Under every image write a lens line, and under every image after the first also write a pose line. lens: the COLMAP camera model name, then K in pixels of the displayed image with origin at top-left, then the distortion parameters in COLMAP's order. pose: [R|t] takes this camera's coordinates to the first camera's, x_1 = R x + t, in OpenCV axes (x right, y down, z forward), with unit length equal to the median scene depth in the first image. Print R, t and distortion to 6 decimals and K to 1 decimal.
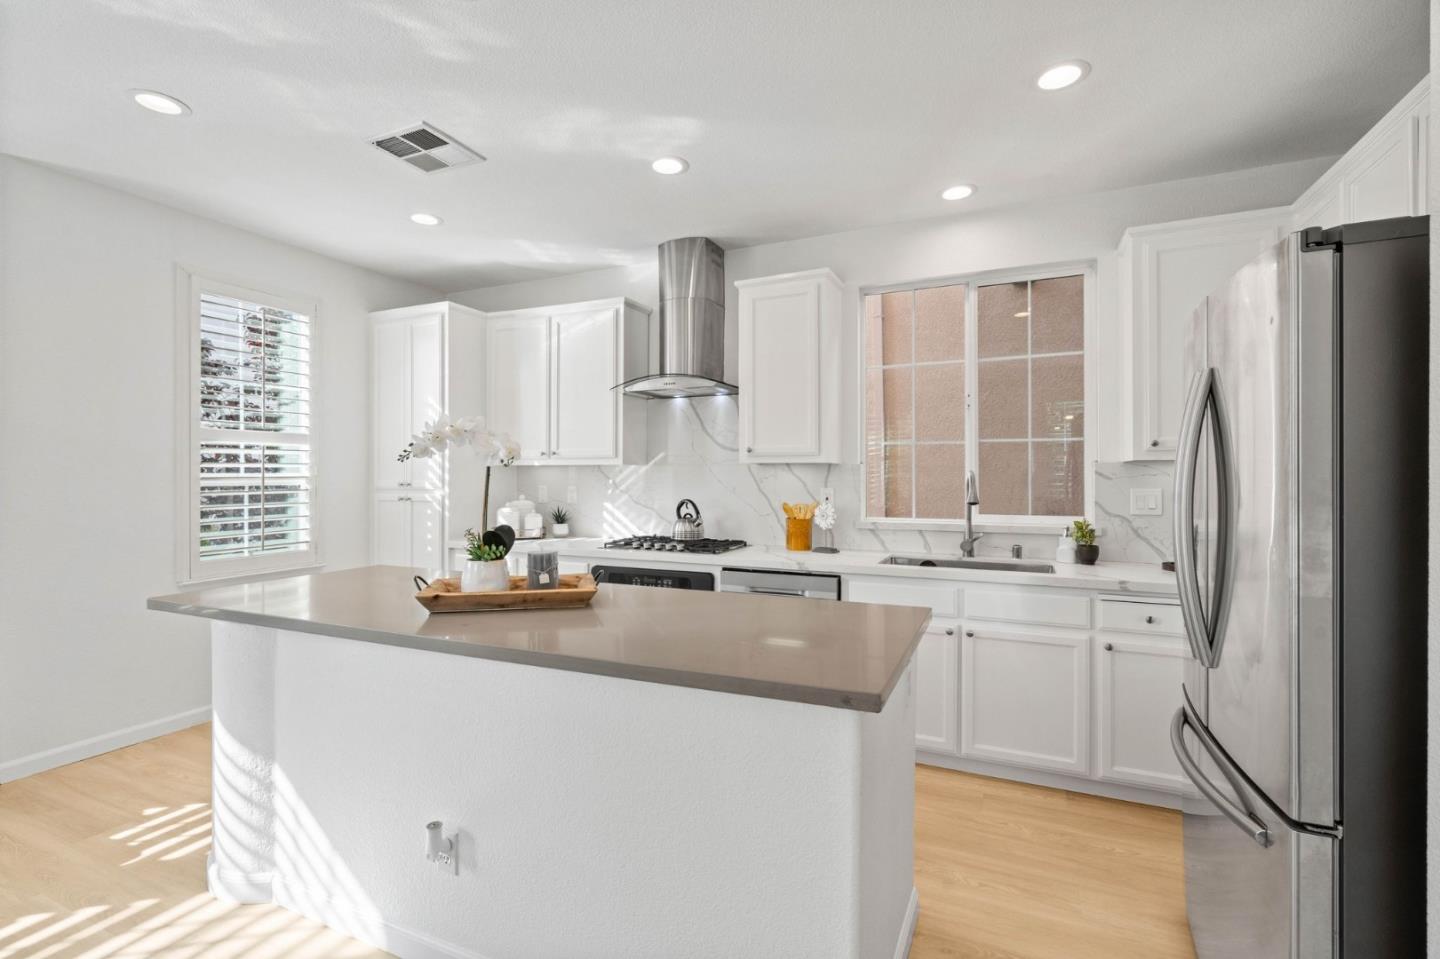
lens RADIAL K [[641.9, 0, 720.0], [0, 641.9, 479.5], [0, 0, 1]] dist [-0.002281, -0.000068]
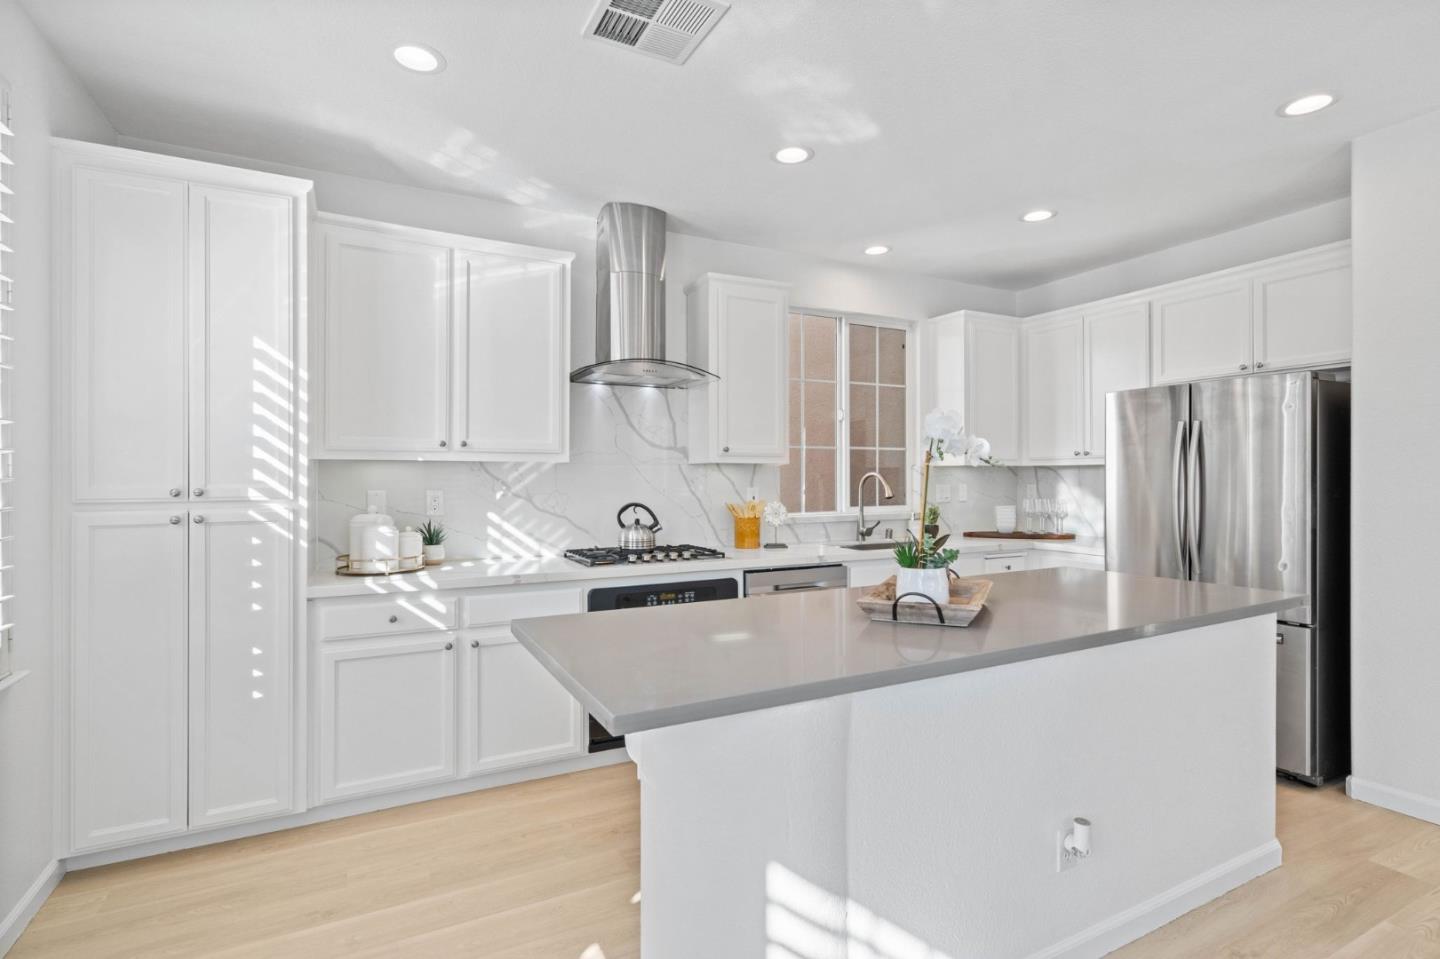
lens RADIAL K [[695.7, 0, 717.3], [0, 695.7, 476.0], [0, 0, 1]] dist [0.003537, -0.000058]
pose [[0.623416, -0.001567, 0.781889, -0.735317], [0.004844, 0.999987, -0.001858, -0.003687], [-0.781876, 0.004946, 0.623415, 0.329823]]
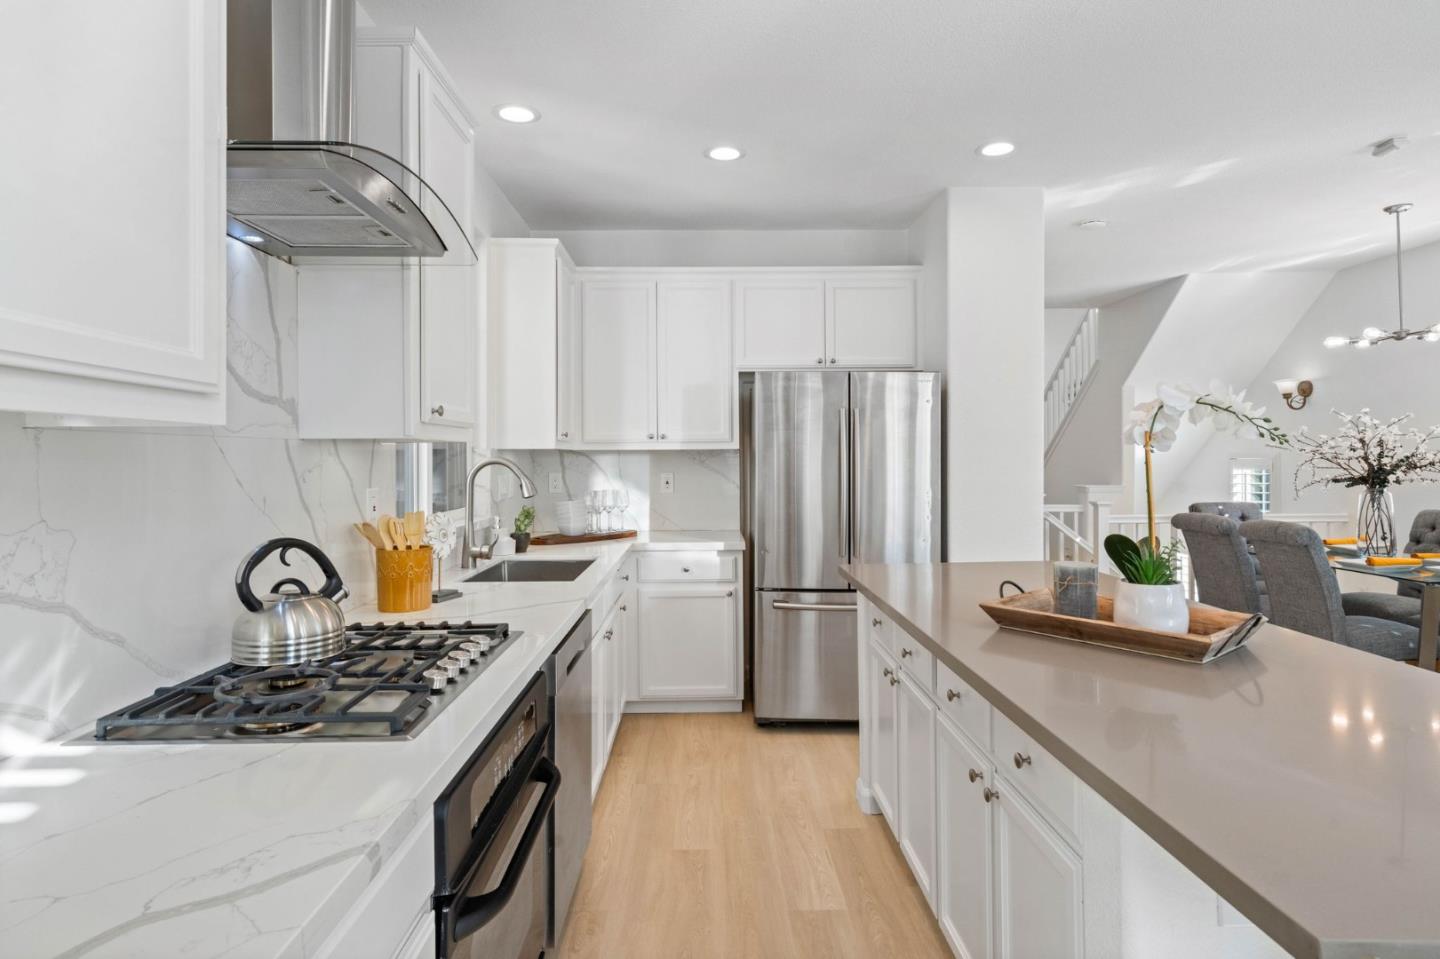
lens RADIAL K [[783.7, 0, 714.9], [0, 783.7, 455.8], [0, 0, 1]] dist [0.003840, 0.001033]
pose [[-0.421425, 0.005164, 0.906849, -0.523106], [0.007905, 0.999967, -0.002021, -0.009619], [-0.906829, 0.006317, -0.421452, 0.988650]]
